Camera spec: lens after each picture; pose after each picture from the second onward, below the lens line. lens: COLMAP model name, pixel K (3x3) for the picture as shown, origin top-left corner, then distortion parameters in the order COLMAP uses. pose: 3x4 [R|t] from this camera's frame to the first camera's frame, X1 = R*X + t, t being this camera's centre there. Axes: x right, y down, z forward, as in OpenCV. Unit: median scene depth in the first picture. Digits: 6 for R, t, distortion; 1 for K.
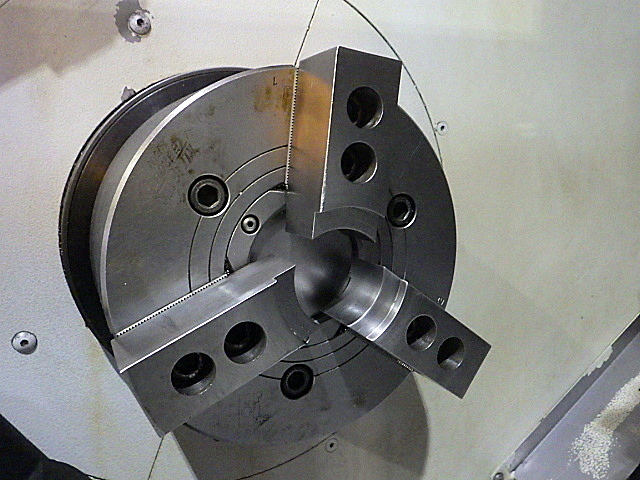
lens RADIAL K [[519.7, 0, 317.1], [0, 519.7, 238.7], [0, 0, 1]] dist [-0.008332, 0.001868]
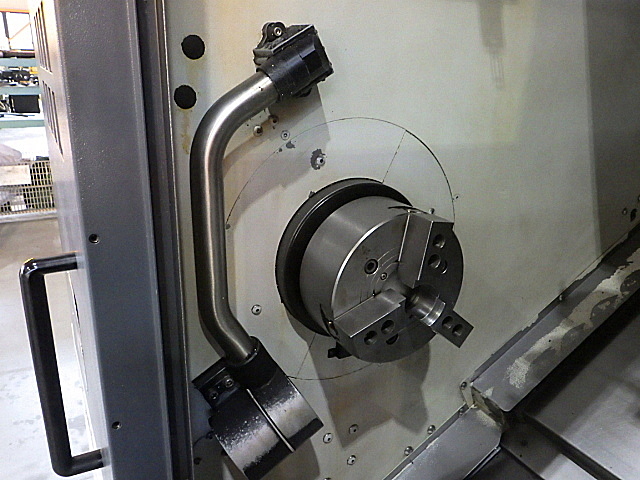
lens RADIAL K [[519.7, 0, 321.7], [0, 519.7, 241.8], [0, 0, 1]] dist [-0.008332, 0.001868]
pose [[0.996152, 0.062758, 0.061185, -0.452539], [-0.071335, 0.986119, 0.149933, -0.417440], [-0.050926, -0.153720, 0.986801, -1.075428]]
